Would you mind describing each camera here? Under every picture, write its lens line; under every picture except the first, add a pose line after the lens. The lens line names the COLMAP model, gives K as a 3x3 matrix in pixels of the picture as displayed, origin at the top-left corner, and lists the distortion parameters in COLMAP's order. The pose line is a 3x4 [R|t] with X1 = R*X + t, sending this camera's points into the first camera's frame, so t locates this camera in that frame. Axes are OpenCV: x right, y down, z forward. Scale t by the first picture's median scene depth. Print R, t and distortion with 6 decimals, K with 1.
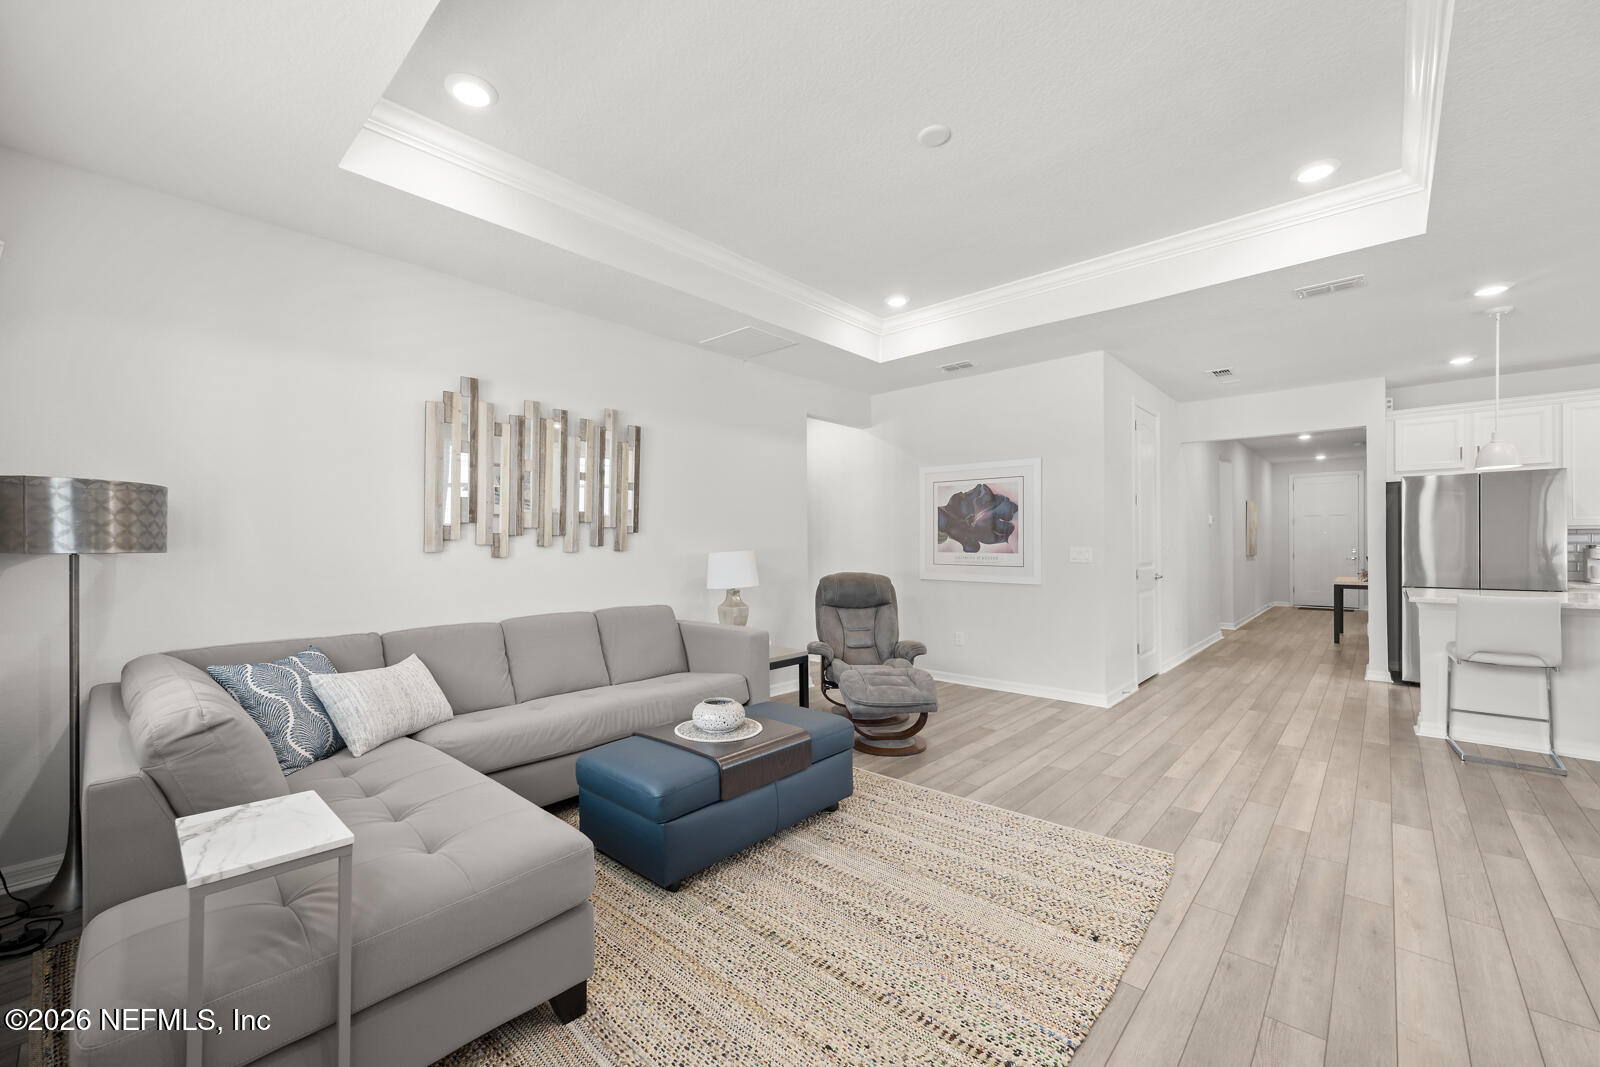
lens RADIAL K [[644.4, 0, 765.1], [0, 644.4, 543.4], [0, 0, 1]] dist [0.000130, 0.000183]
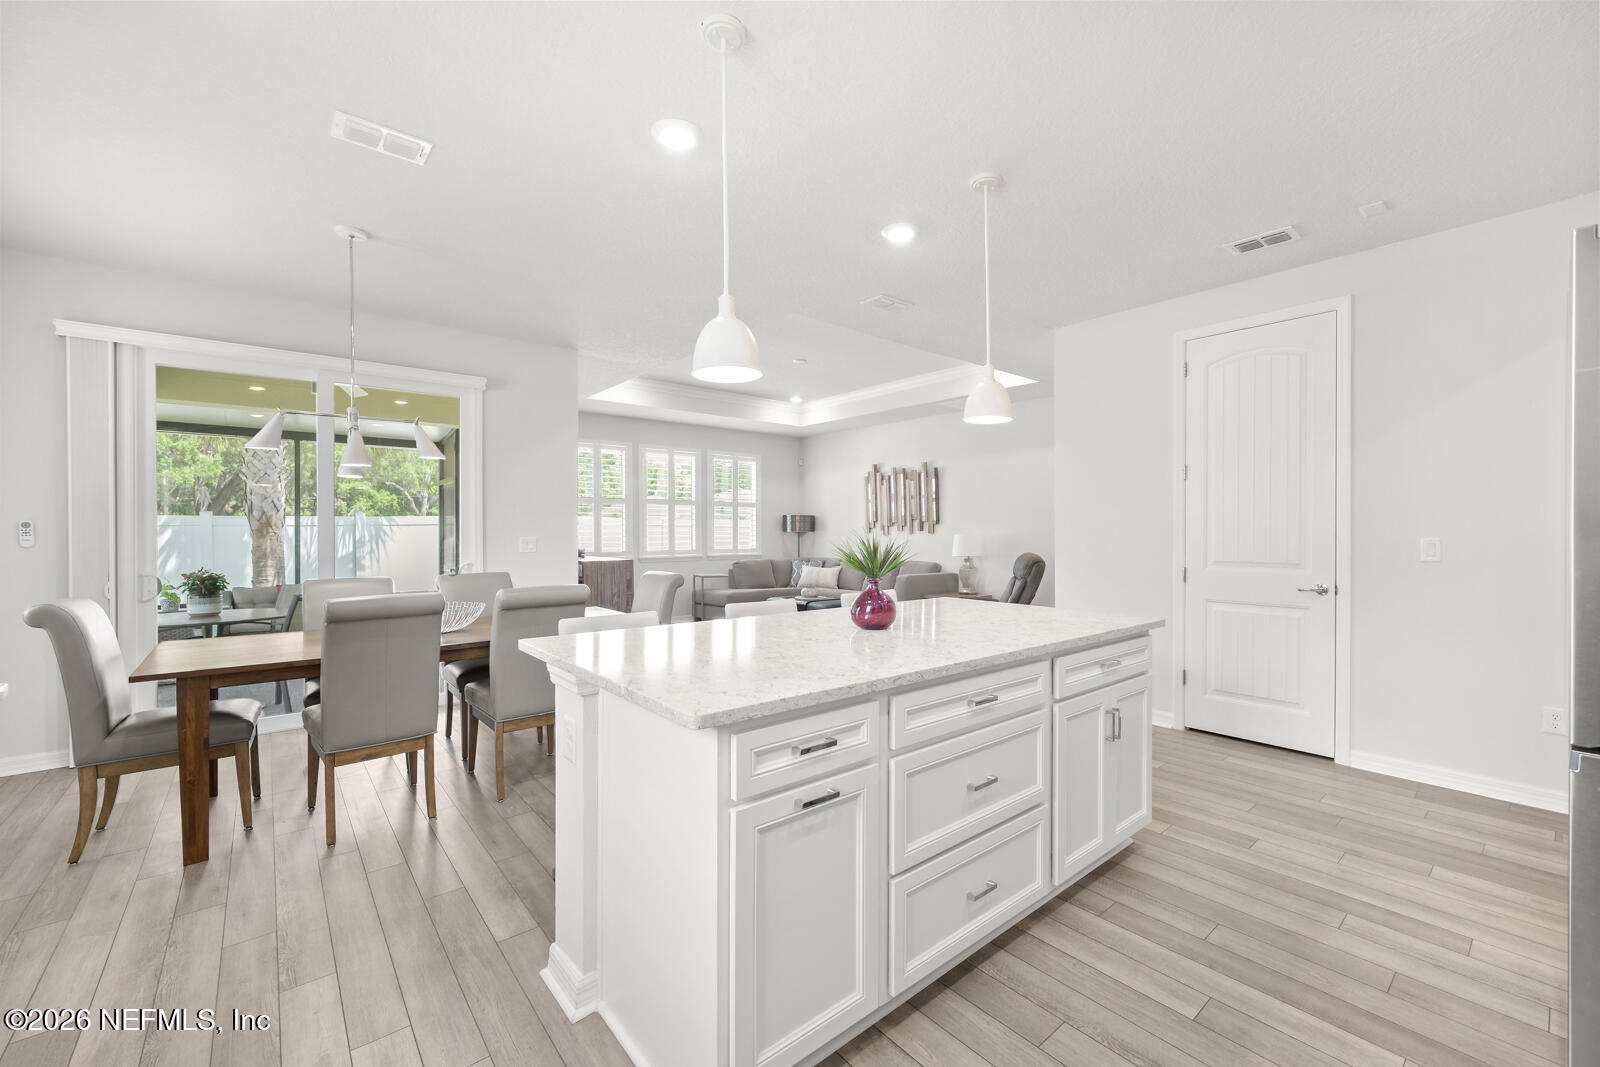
lens RADIAL K [[650.8, 0, 830.5], [0, 650.8, 533.1], [0, 0, 1]] dist [0.001458, 0.000249]
pose [[-0.088107, 0.010121, -0.996060, 1.955218], [0.003943, 0.999944, 0.009811, -0.010244], [0.996103, -0.003063, -0.088142, 0.970110]]
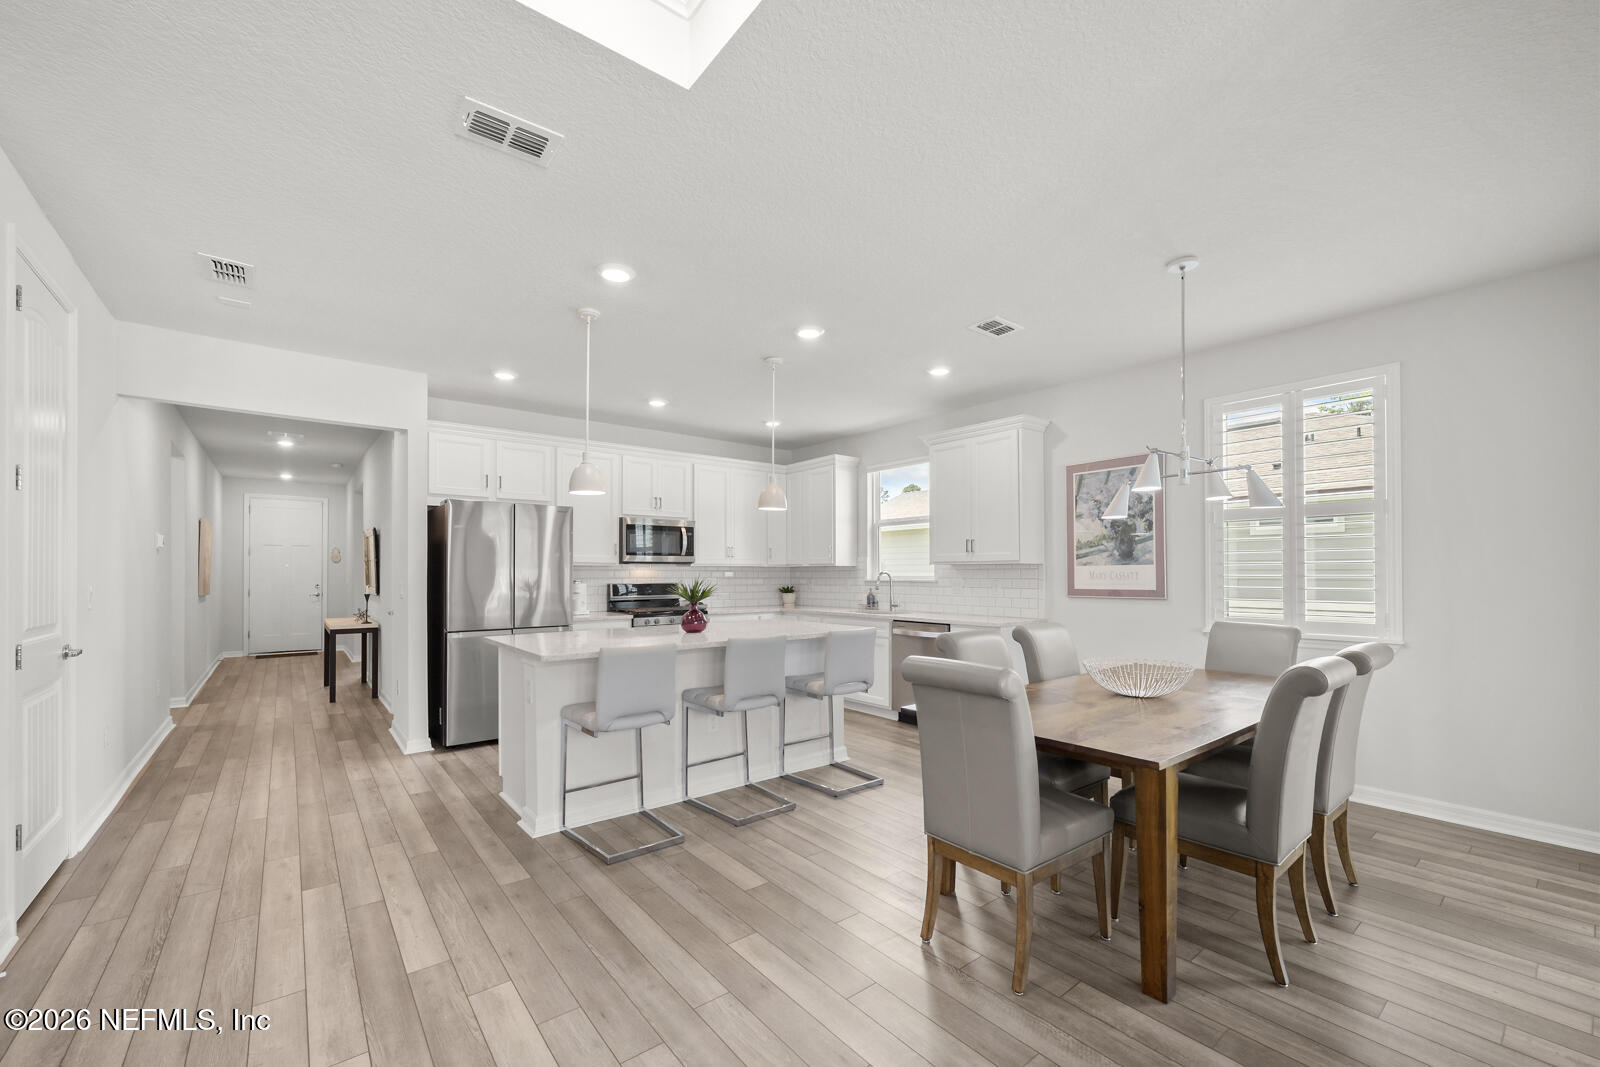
lens RADIAL K [[641.9, 0, 798.3], [0, 641.9, 569.7], [0, 0, 1]] dist [-0.000364, 0.000132]
pose [[0.132180, 0.010674, 0.991168, 0.340335], [-0.000472, 0.999943, -0.010706, -0.005481], [-0.991226, 0.000947, 0.132177, 0.651197]]
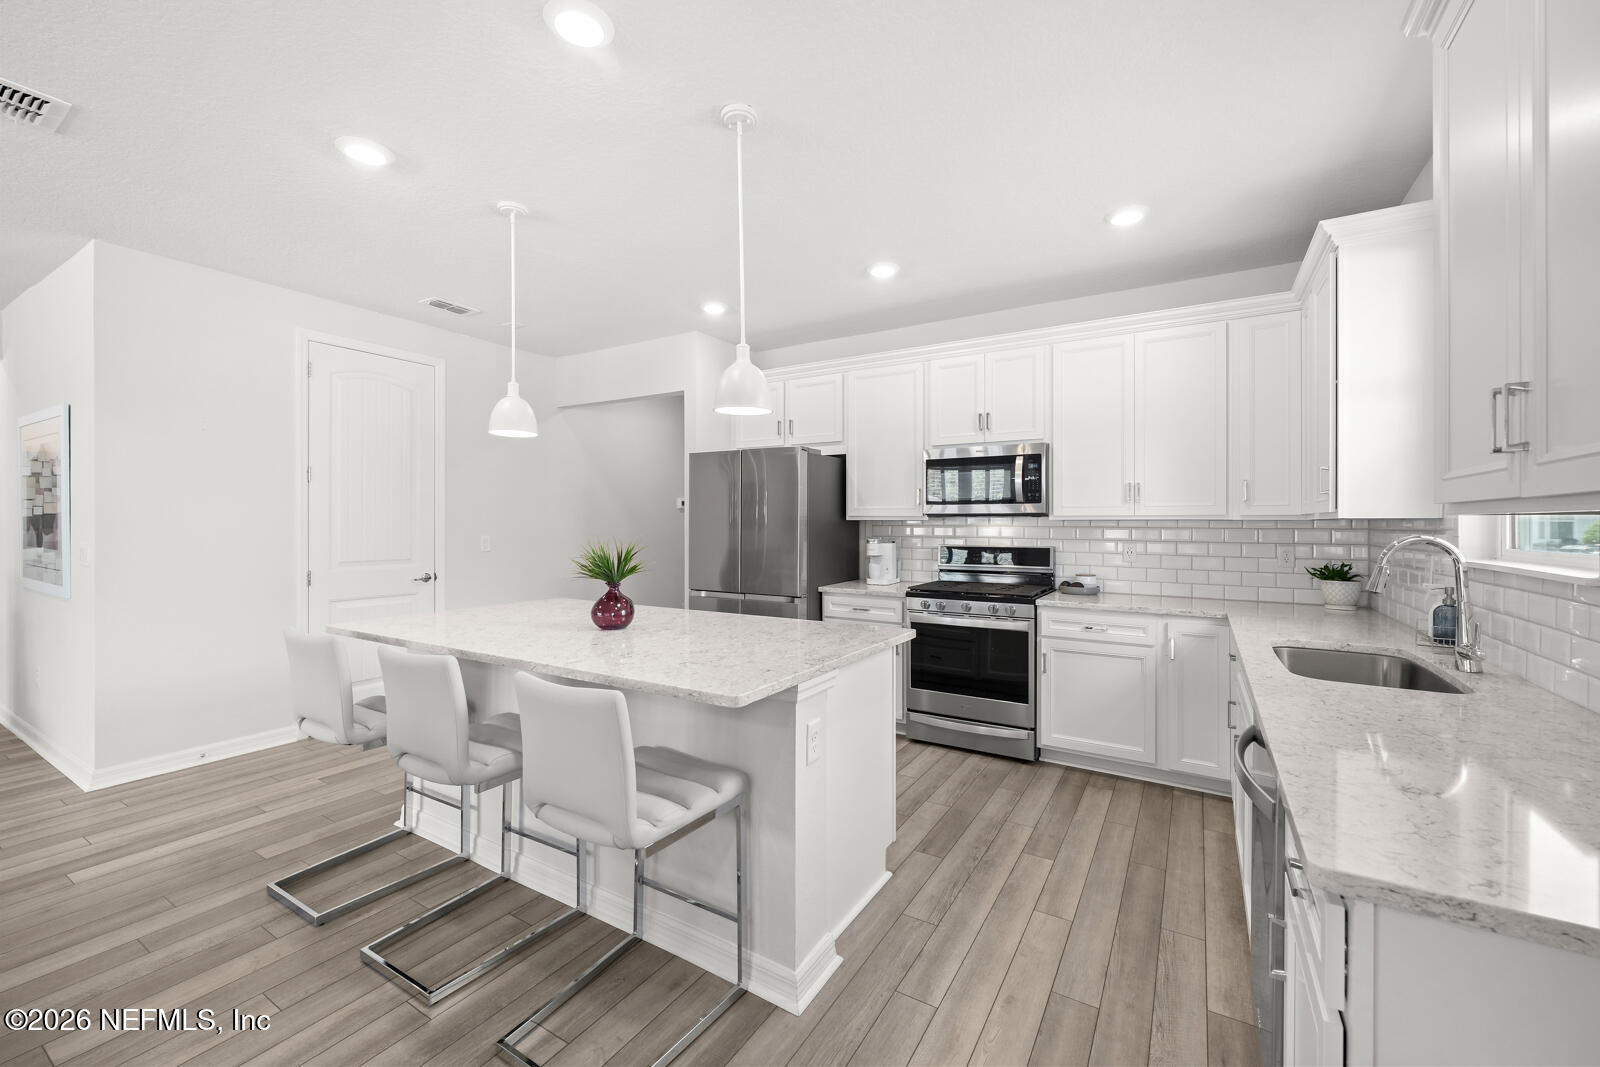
lens RADIAL K [[638.0, 0, 813.2], [0, 638.0, 523.4], [0, 0, 1]] dist [0.001388, 0.000166]
pose [[0.975004, 0.007739, 0.222053, 1.403143], [-0.008185, 0.999966, 0.001090, -0.025384], [-0.222037, -0.002880, 0.975034, 0.271010]]
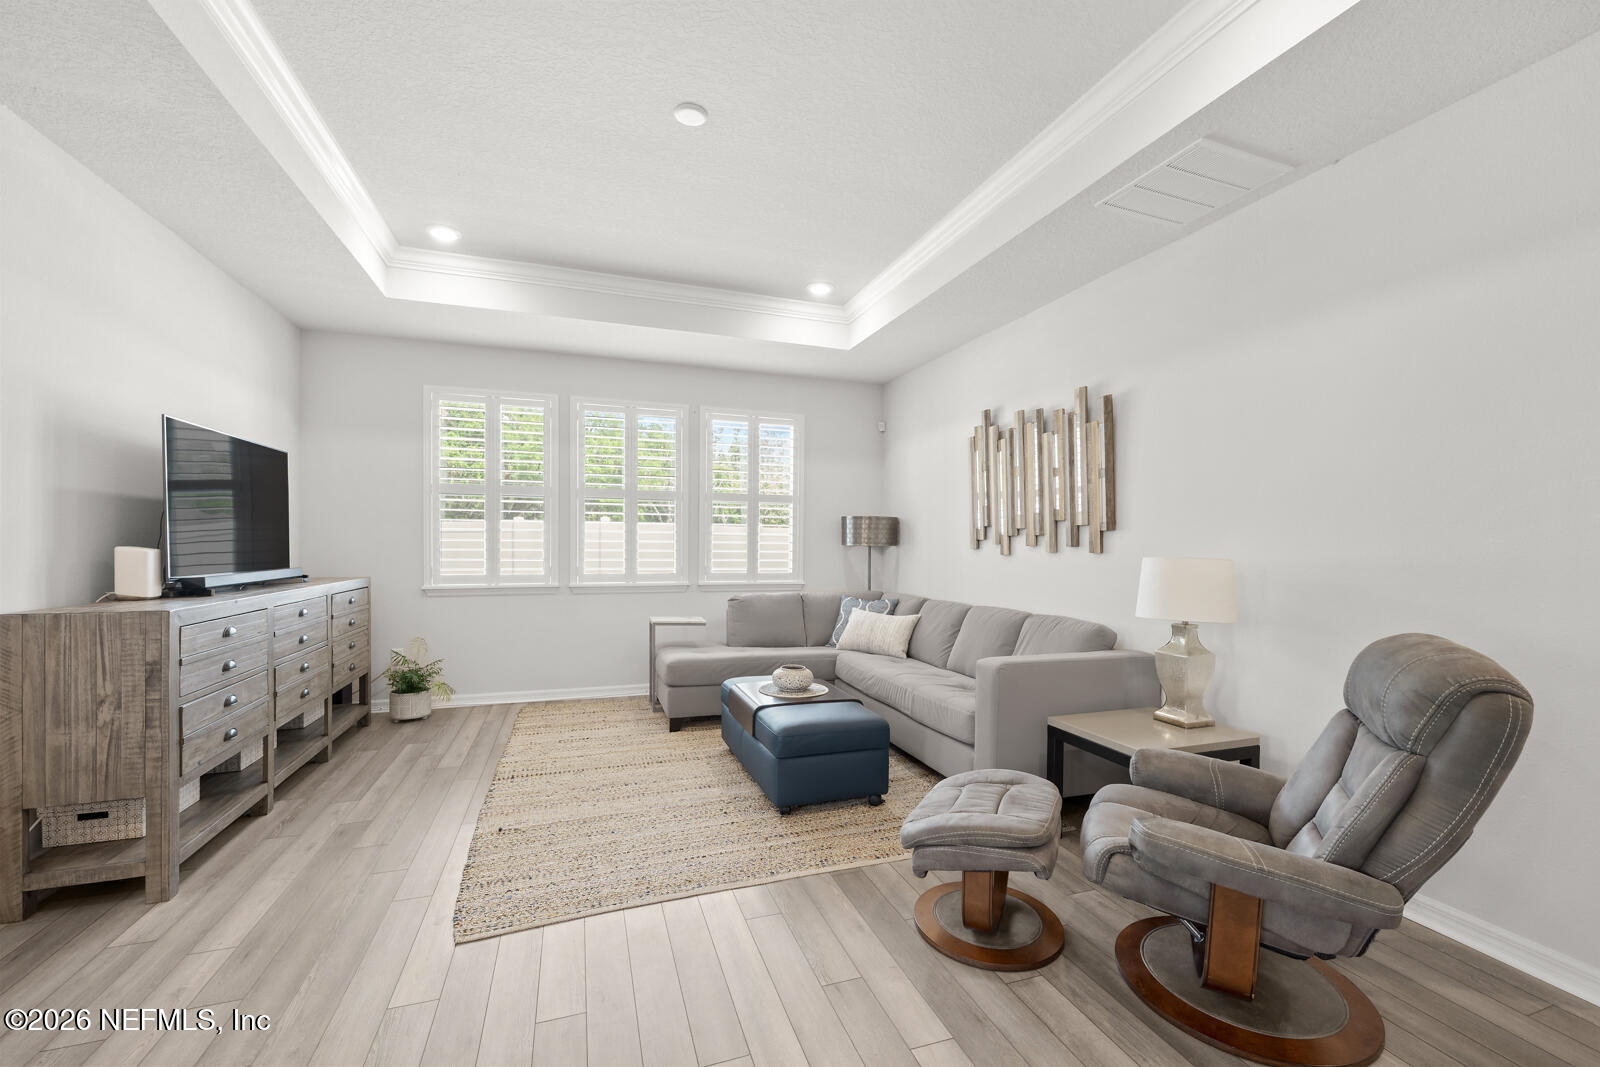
lens RADIAL K [[656.7, 0, 807.0], [0, 656.7, 547.6], [0, 0, 1]] dist [0.000608, 0.000190]
pose [[-0.449975, 0.008421, -0.893001, 0.773664], [-0.005282, 0.999913, 0.012091, -0.003757], [0.893026, 0.010158, -0.449891, 1.167018]]
